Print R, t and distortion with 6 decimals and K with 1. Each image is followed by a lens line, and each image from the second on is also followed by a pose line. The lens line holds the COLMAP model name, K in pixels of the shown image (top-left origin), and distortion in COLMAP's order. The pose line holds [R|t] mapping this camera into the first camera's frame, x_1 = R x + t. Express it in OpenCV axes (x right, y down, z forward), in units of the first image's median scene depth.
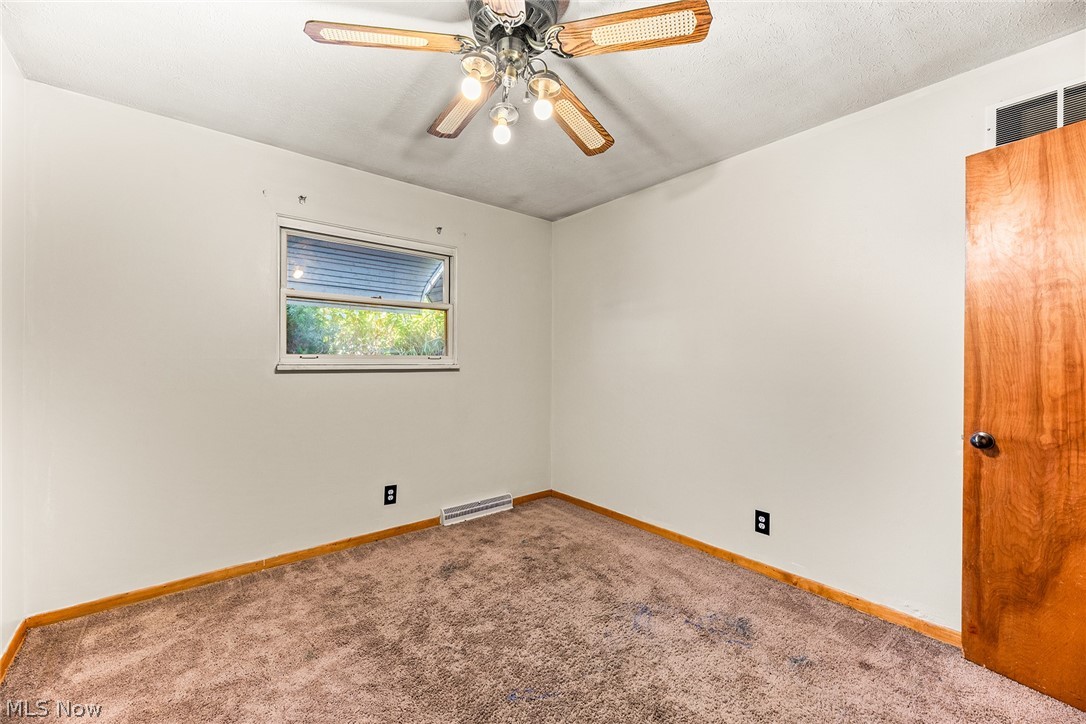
lens RADIAL K [[448.5, 0, 543.0], [0, 448.5, 362.0], [0, 0, 1]] dist [-0.000568, 0.000053]
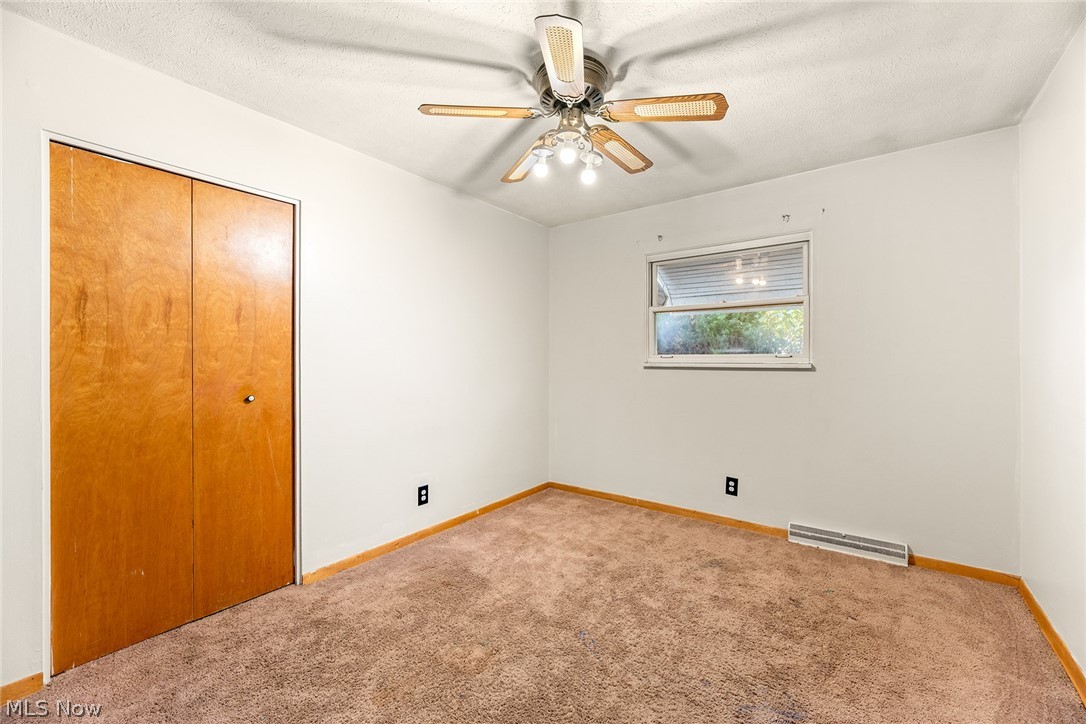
lens RADIAL K [[439.8, 0, 543.0], [0, 439.8, 362.0], [0, 0, 1]] dist [-0.000559, 0.000034]
pose [[0.222286, 0.001447, -0.974980, 0.639532], [-0.002290, 0.999997, 0.000962, 0.002976], [0.974979, 0.002019, 0.222289, 0.374592]]
